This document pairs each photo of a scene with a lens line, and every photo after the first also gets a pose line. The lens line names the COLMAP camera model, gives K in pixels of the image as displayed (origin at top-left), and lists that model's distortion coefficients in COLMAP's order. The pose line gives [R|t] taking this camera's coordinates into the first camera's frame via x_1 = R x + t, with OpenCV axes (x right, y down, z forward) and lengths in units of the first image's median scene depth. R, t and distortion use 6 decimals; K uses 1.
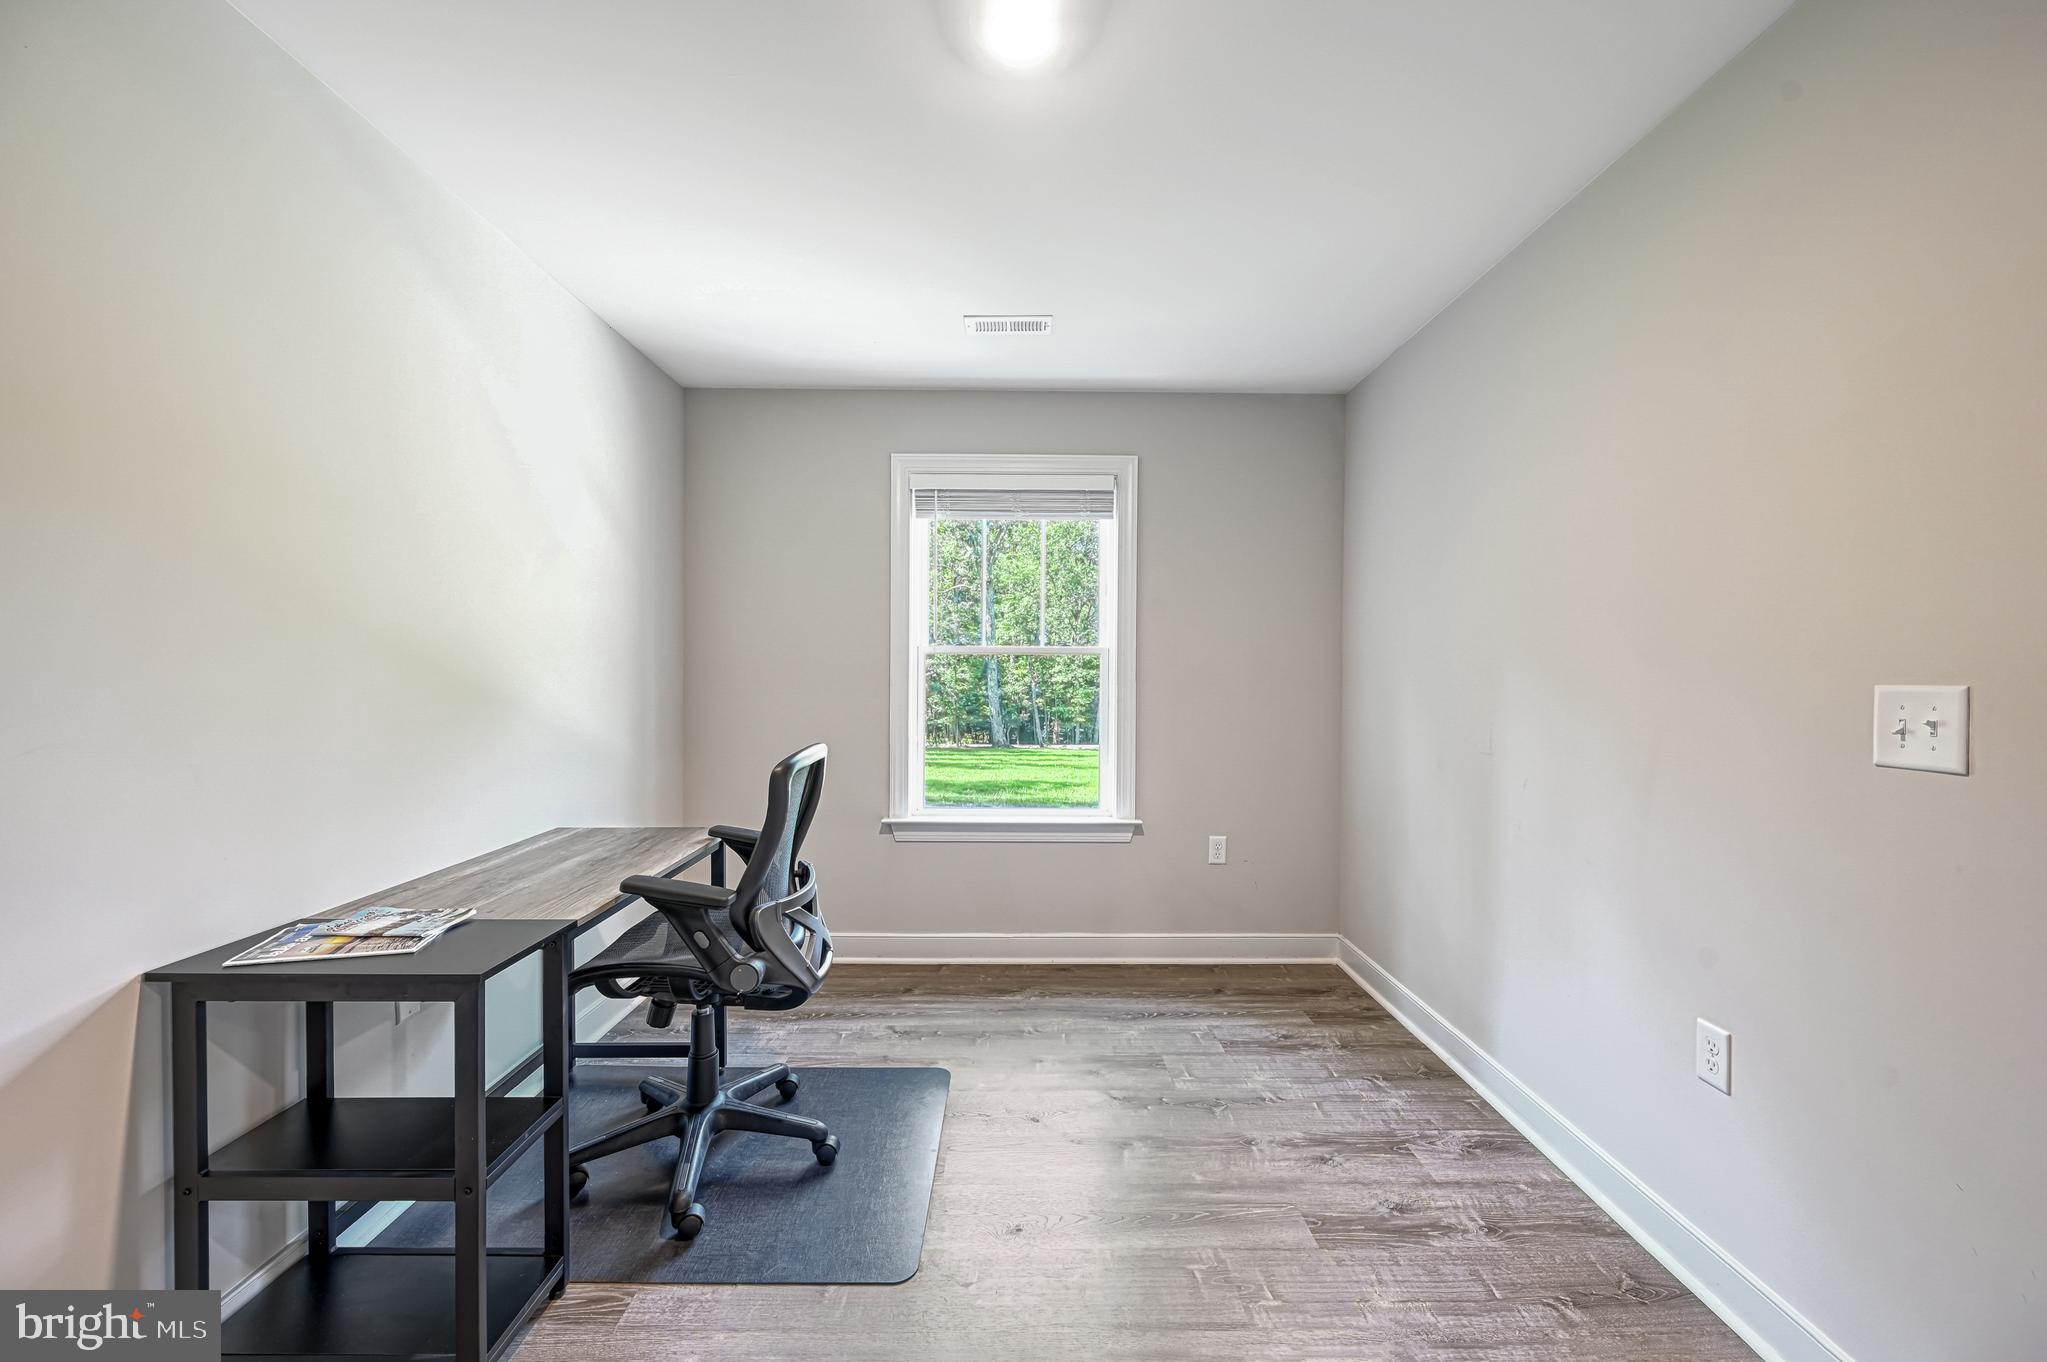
lens RADIAL K [[819.6, 0, 1024.9], [0, 819.6, 677.1], [0, 0, 1]] dist [0.001395, 0.001163]
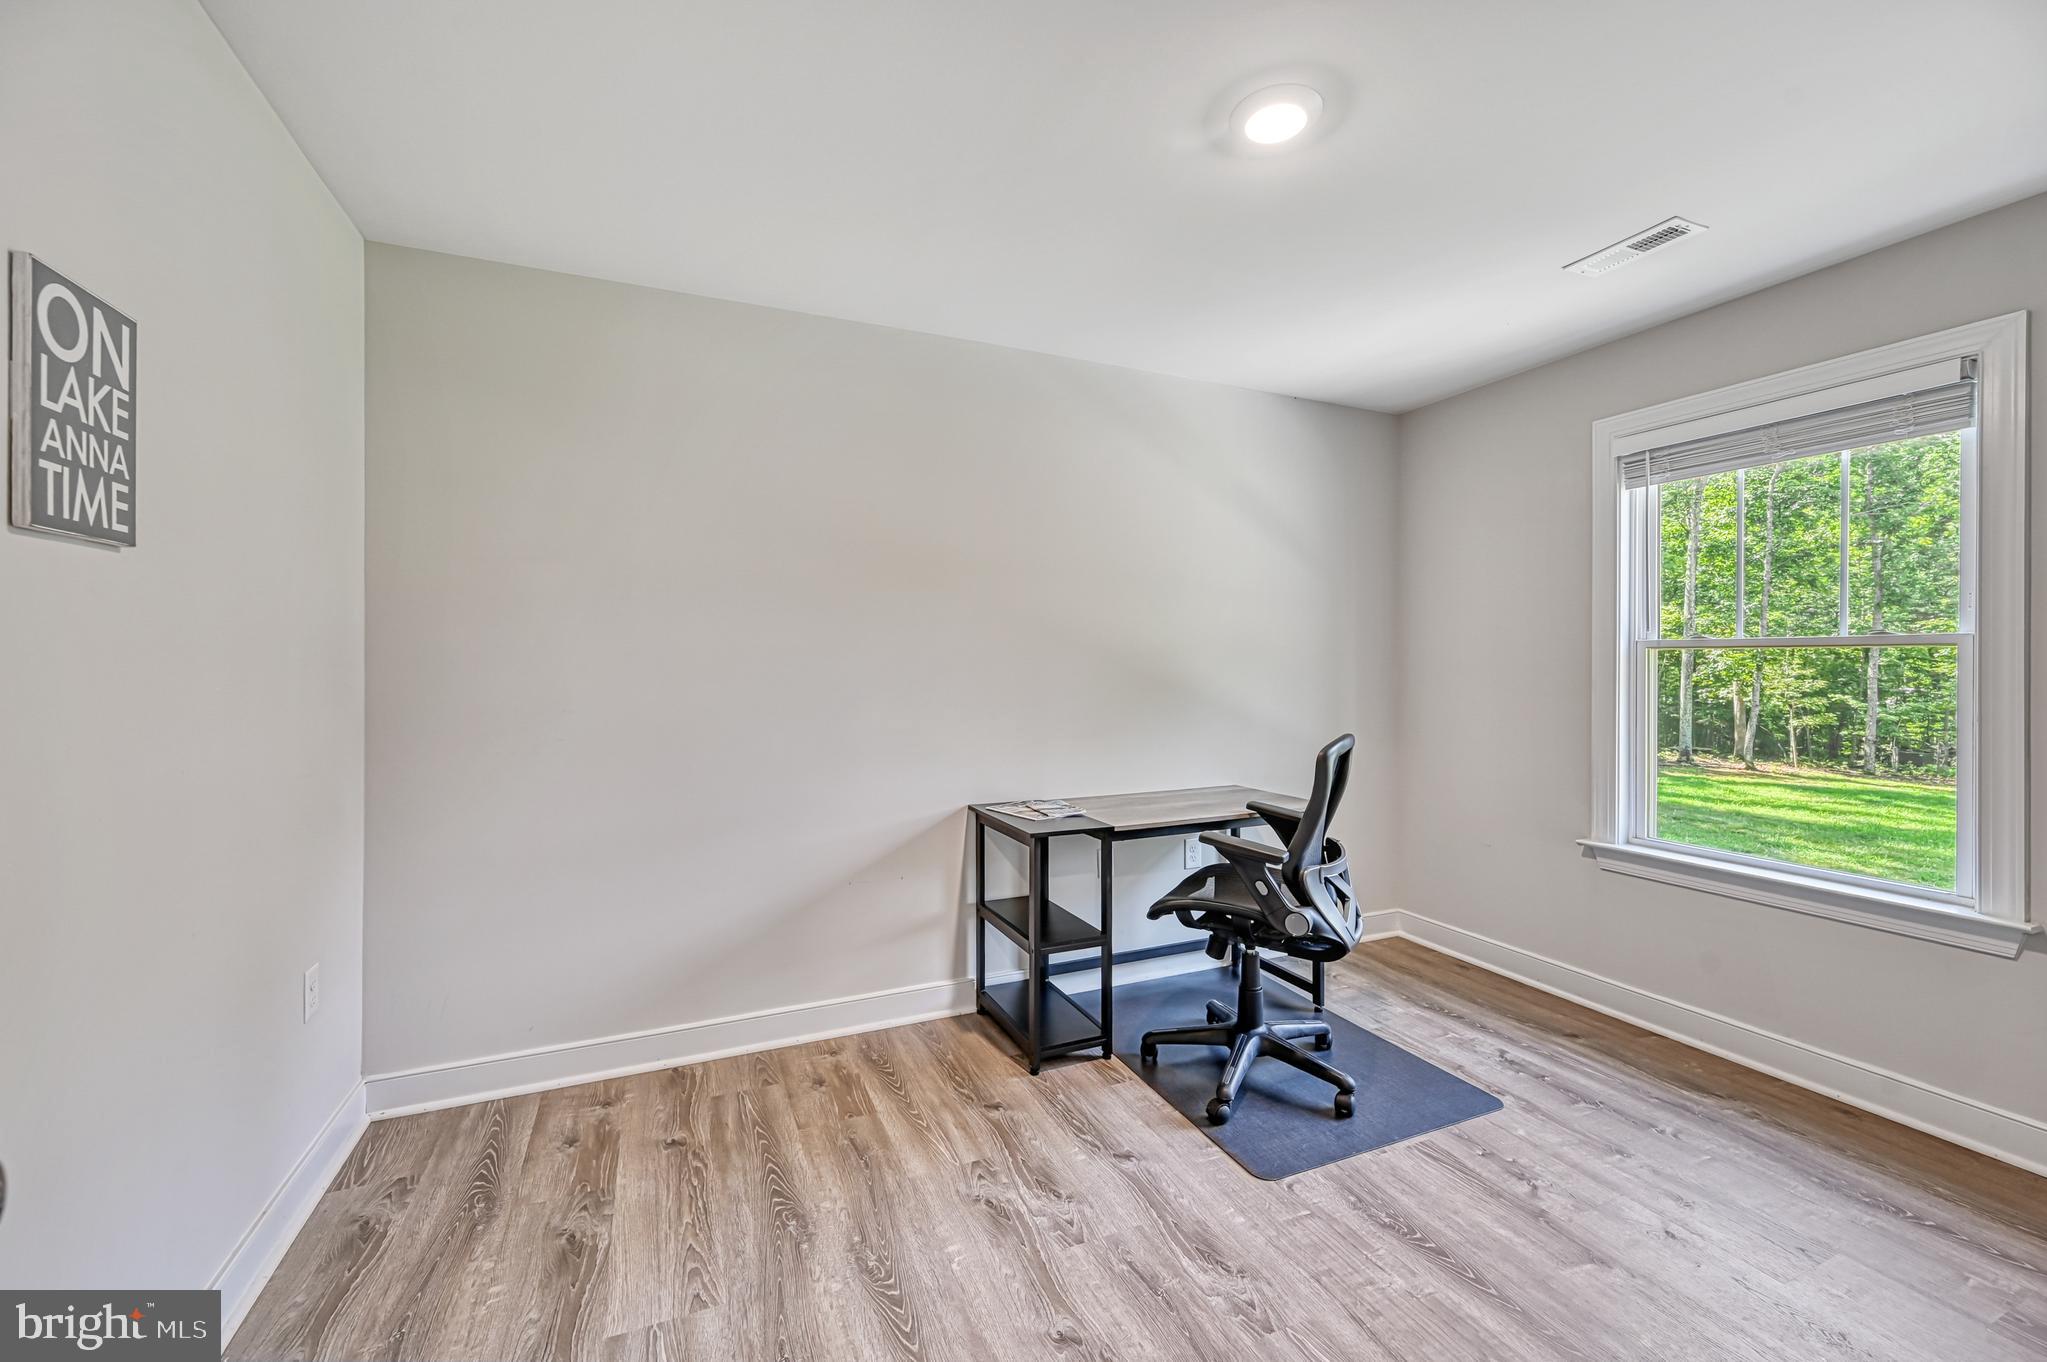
lens RADIAL K [[819.6, 0, 1020.4], [0, 819.6, 665.9], [0, 0, 1]] dist [0.001395, 0.001163]
pose [[0.402673, -0.000422, -0.915344, 0.465459], [-0.009280, 0.999947, -0.004544, -0.003430], [0.915297, 0.010324, 0.402647, 0.112768]]
